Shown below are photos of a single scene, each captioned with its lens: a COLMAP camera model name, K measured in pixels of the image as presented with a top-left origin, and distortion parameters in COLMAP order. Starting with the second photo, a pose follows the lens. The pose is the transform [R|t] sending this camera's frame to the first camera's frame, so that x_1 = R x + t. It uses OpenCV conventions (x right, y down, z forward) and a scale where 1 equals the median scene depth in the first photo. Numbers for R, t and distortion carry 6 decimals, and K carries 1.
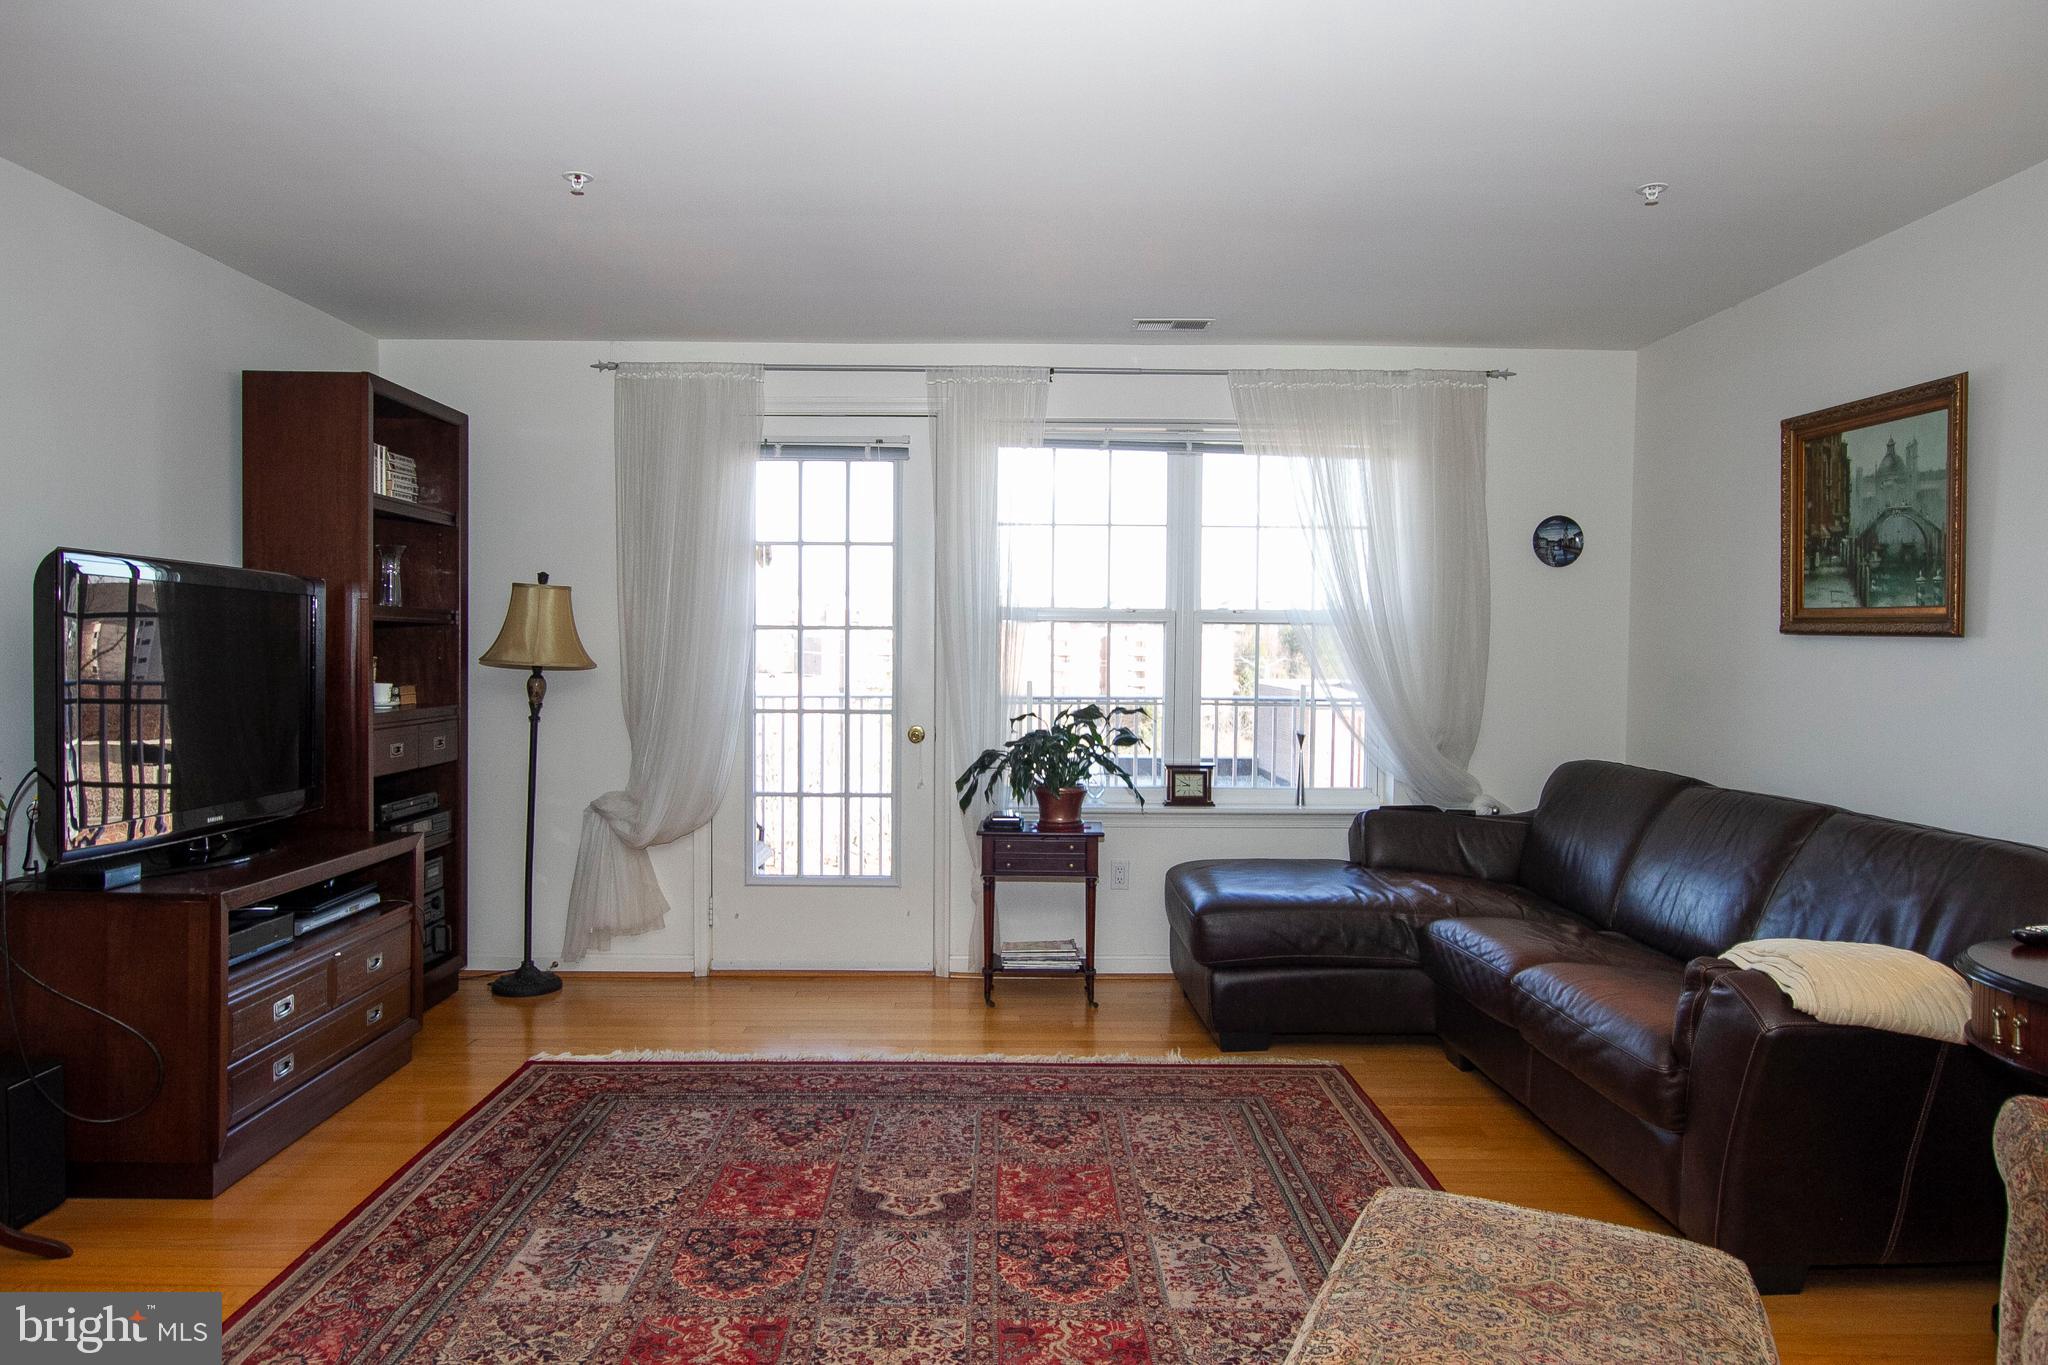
lens RADIAL K [[1340.6, 0, 1024.0], [0, 1340.6, 682.5], [0, 0, 1]] dist [-0.037203, 0.033285]
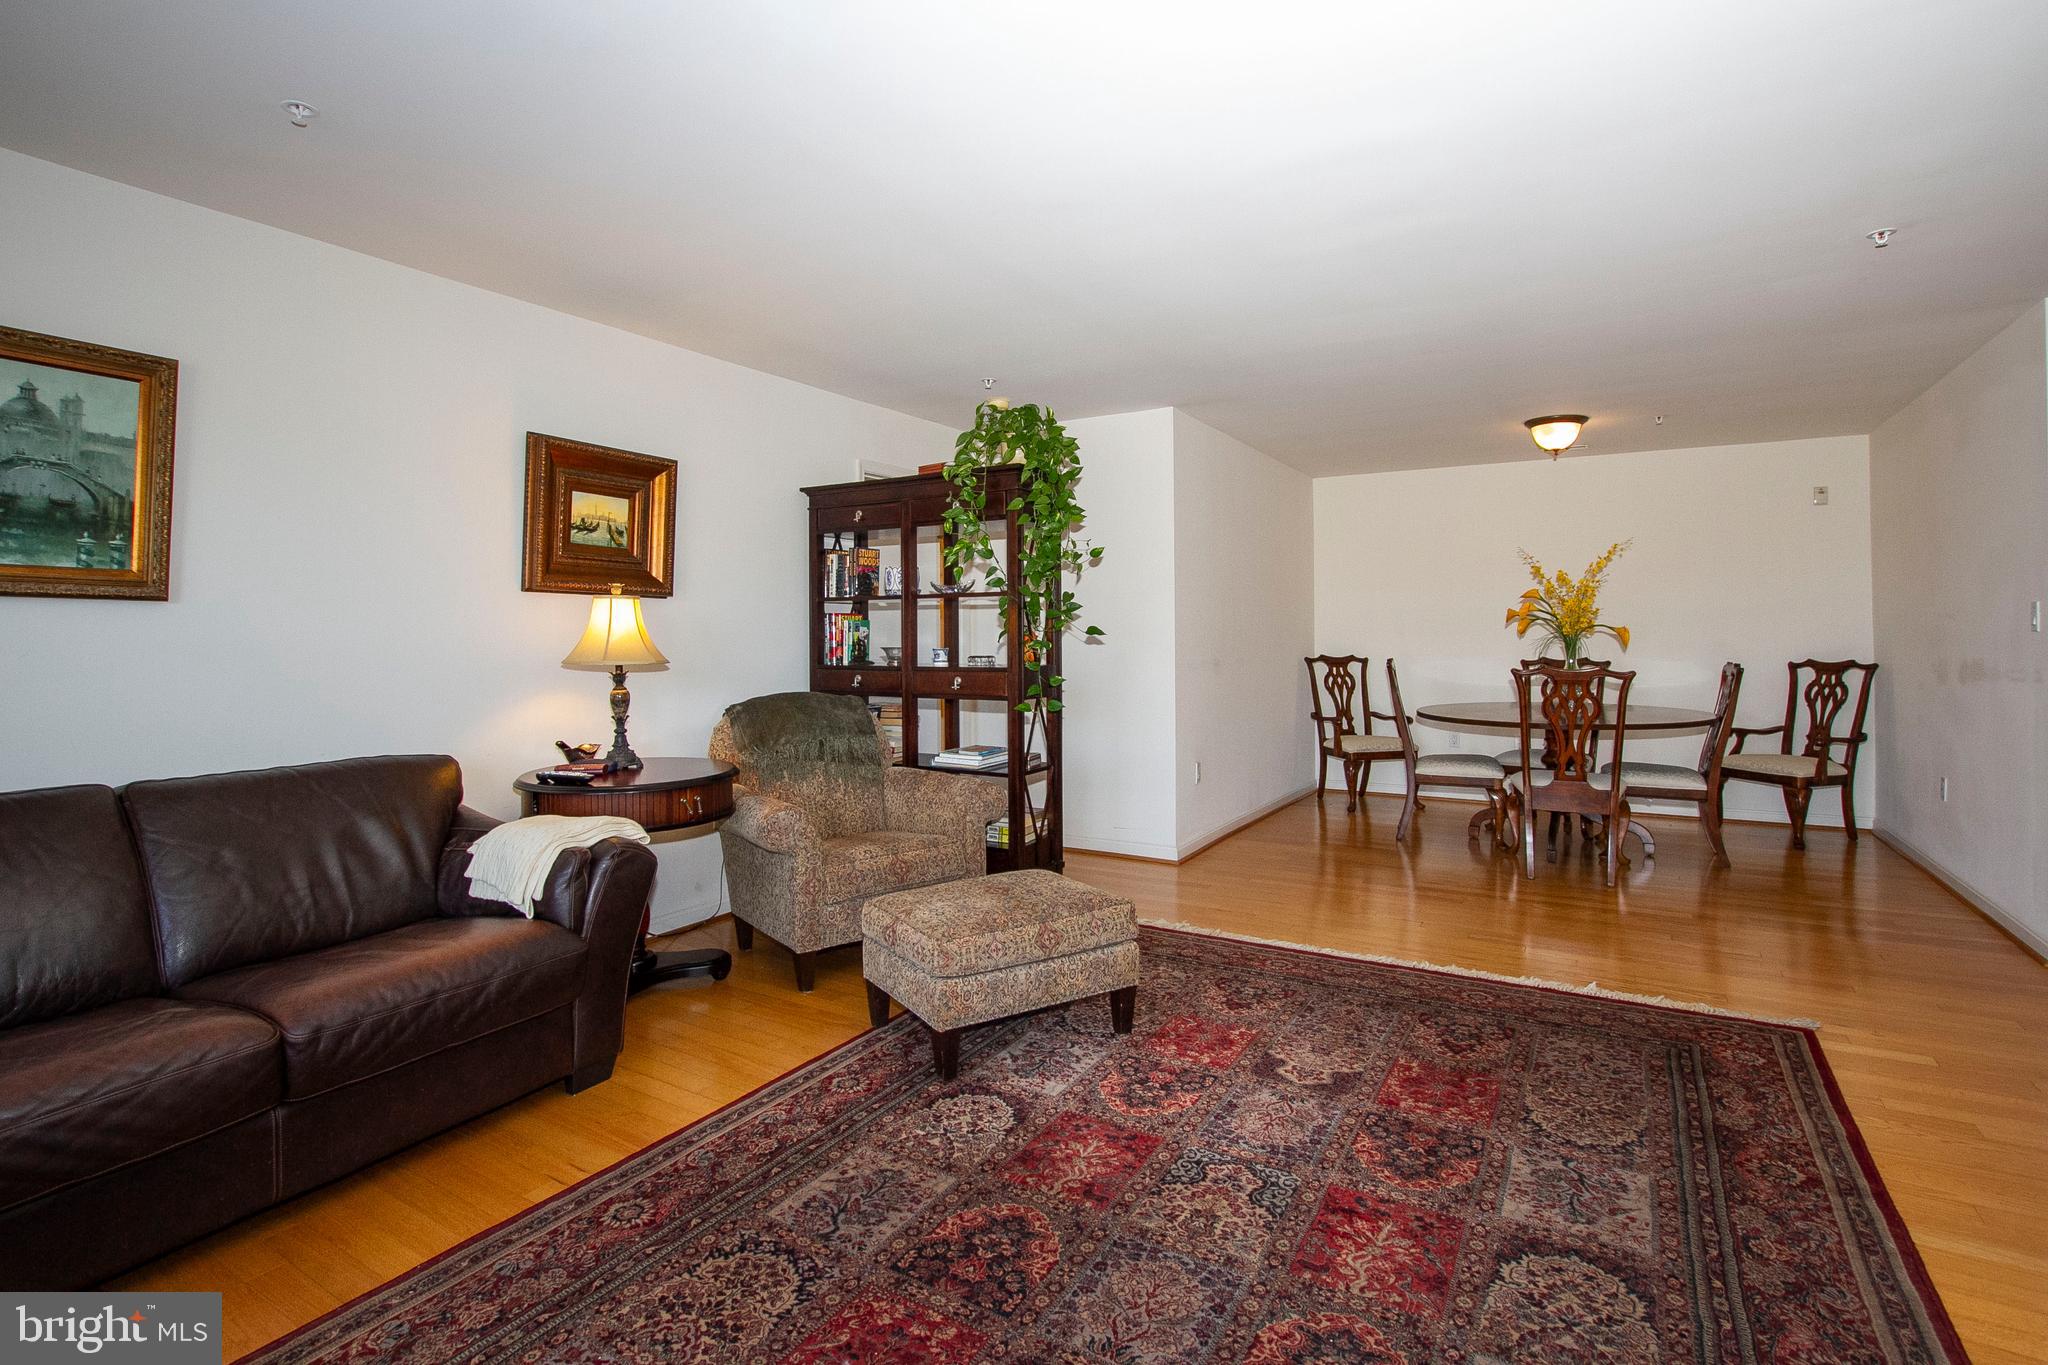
lens RADIAL K [[973.5, 0, 1024.9], [0, 973.5, 618.6], [0, 0, 1]] dist [-0.032441, 0.001671]
pose [[-0.848919, 0.005078, 0.528499, -0.245848], [0.014396, 0.999805, 0.013519, -0.017203], [-0.528328, 0.019085, -0.848826, 1.071877]]
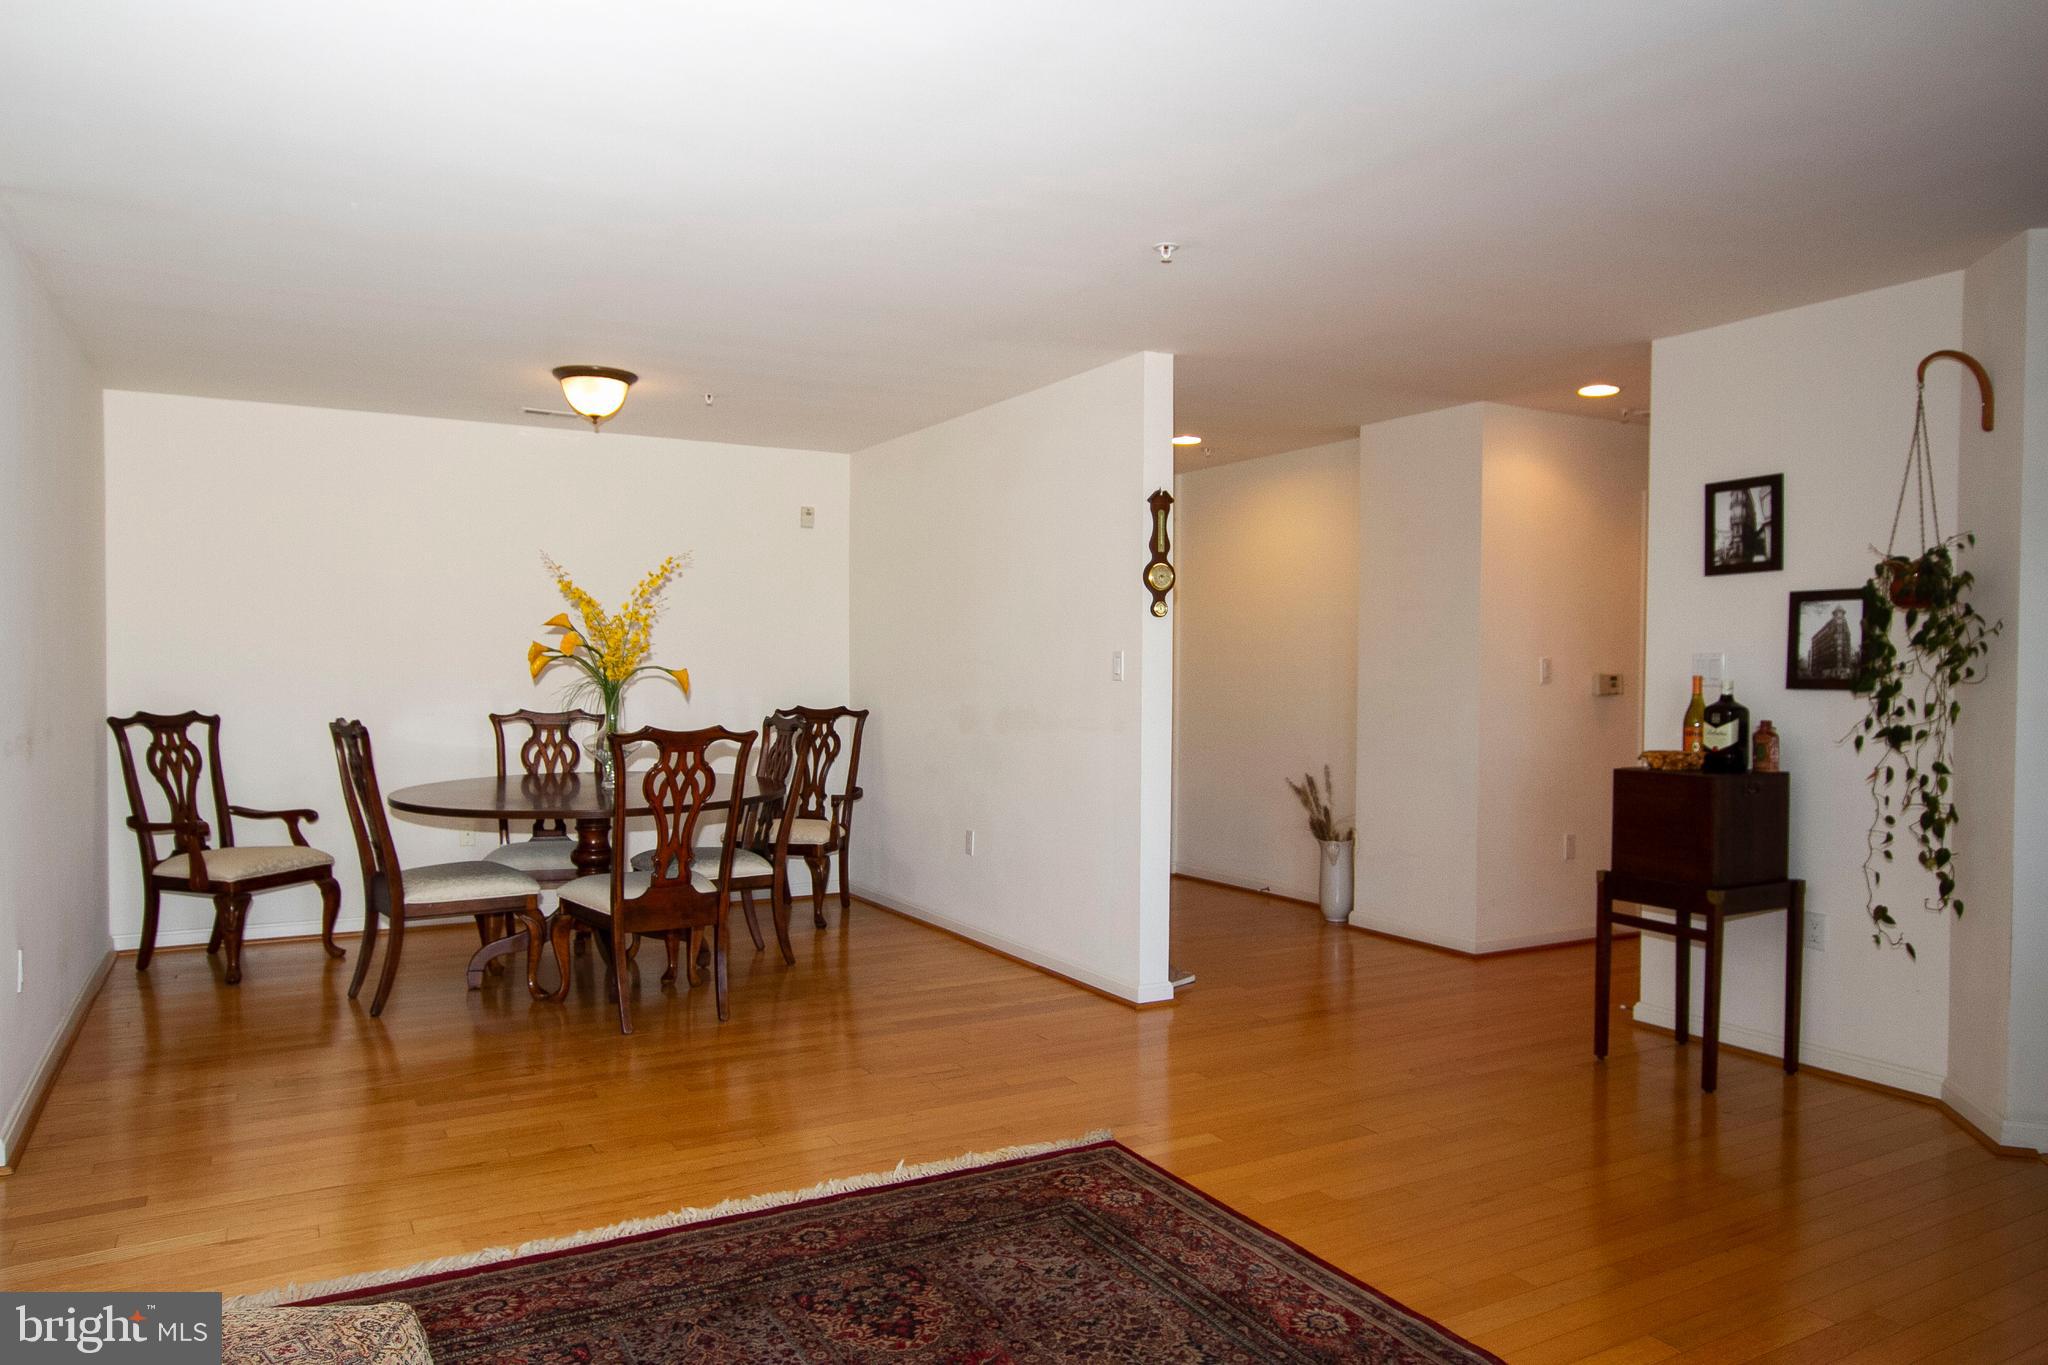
lens RADIAL K [[1340.6, 0, 1024.0], [0, 1340.6, 682.5], [0, 0, 1]] dist [-0.037203, 0.033285]
pose [[-0.877782, -0.004227, -0.479042, 0.110850], [-0.024934, 0.999009, 0.036872, -0.022063], [0.478411, 0.044310, -0.877017, 0.886720]]
